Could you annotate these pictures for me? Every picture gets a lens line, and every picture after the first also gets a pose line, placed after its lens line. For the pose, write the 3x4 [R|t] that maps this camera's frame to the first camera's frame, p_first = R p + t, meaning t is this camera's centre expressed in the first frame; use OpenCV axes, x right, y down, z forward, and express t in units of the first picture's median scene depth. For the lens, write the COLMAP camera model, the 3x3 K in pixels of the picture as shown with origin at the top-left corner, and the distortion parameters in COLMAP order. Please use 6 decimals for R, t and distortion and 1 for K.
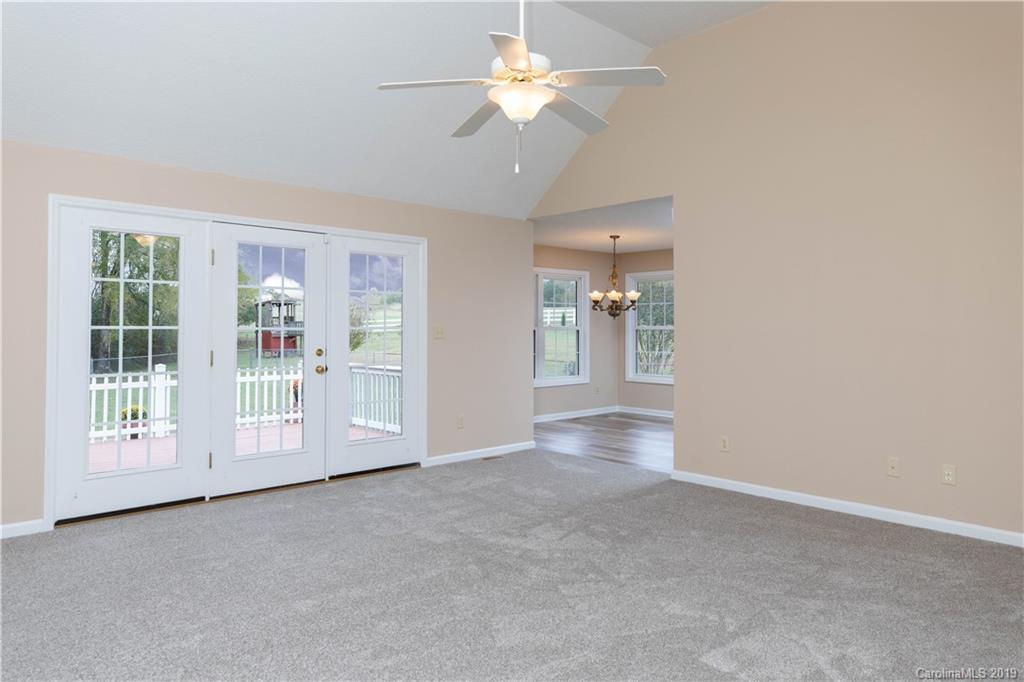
lens RADIAL K [[675.0, 0, 512.0], [0, 675.0, 341.0], [0, 0, 1]] dist [0.016887, -0.002190]
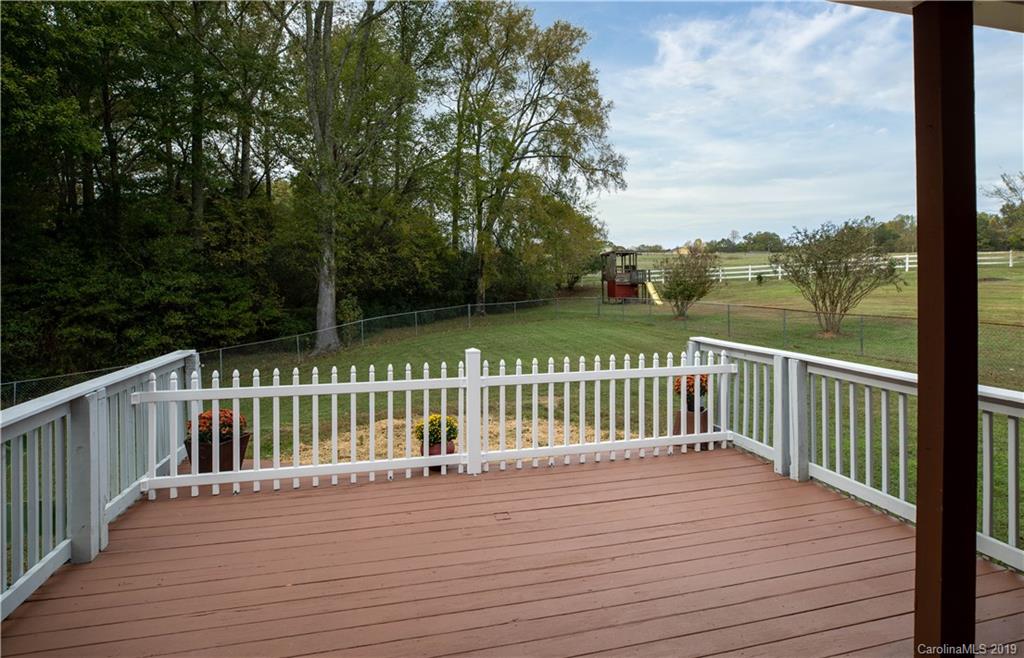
lens RADIAL K [[566.2, 0, 515.0], [0, 566.2, 275.3], [0, 0, 1]] dist [-0.000896, -0.000054]
pose [[0.874709, -0.006791, -0.484600, -0.272903], [-0.002225, 0.999835, -0.018027, -0.022060], [0.484643, 0.016846, 0.874550, 0.641018]]
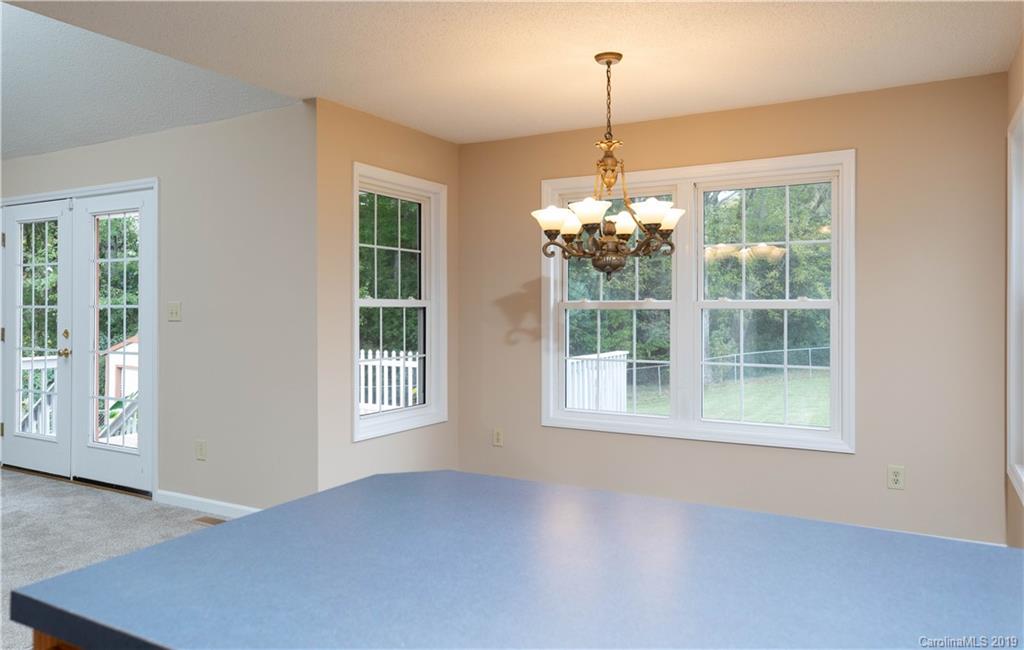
lens RADIAL K [[731.7, 0, 513.5], [0, 731.7, 311.5], [0, 0, 1]] dist [0.005539, 0.002604]
pose [[0.287908, 0.003005, -0.957653, 0.558337], [-0.013804, 0.999904, -0.001013, -0.013899], [0.957559, 0.013511, 0.287922, 0.881833]]
